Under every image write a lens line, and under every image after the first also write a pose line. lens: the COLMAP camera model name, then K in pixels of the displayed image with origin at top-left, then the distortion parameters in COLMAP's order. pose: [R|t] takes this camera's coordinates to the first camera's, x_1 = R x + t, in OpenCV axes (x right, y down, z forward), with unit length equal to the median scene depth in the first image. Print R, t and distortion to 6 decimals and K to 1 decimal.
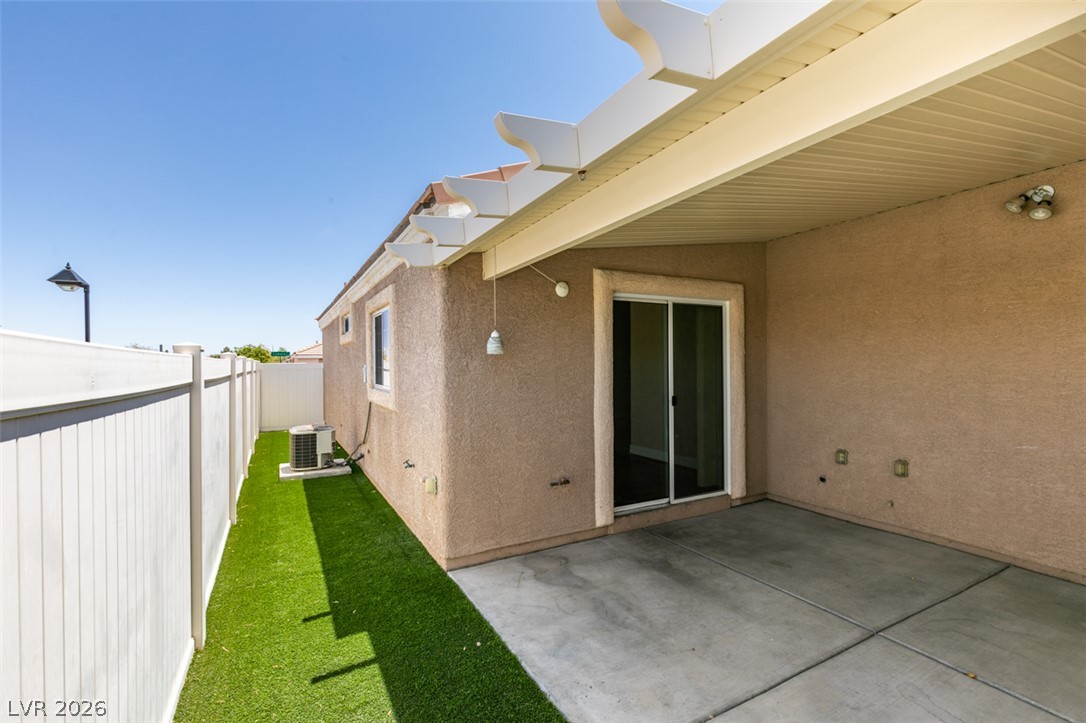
lens RADIAL K [[490.0, 0, 543.1], [0, 490.0, 360.5], [0, 0, 1]] dist [0.010331, -0.000883]
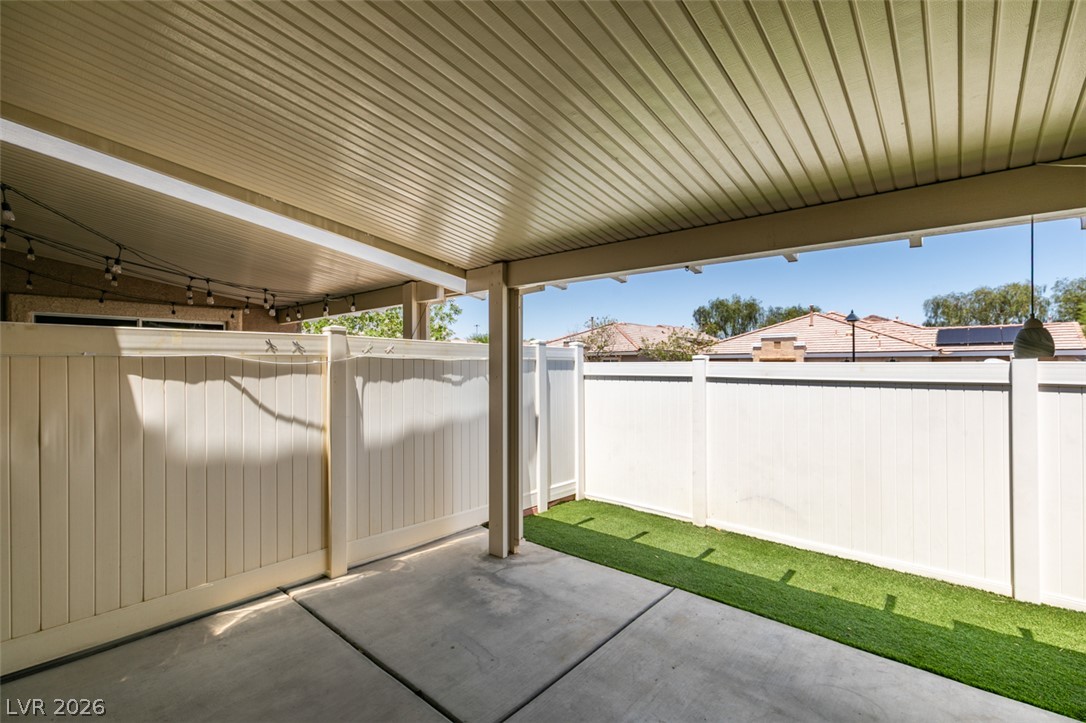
lens RADIAL K [[490.0, 0, 540.5], [0, 490.0, 356.0], [0, 0, 1]] dist [0.010331, -0.000883]
pose [[-0.938629, 0.002004, -0.344923, 0.594284], [0.007908, 0.999845, -0.015710, -0.009789], [0.344838, -0.017474, -0.938500, 1.230090]]
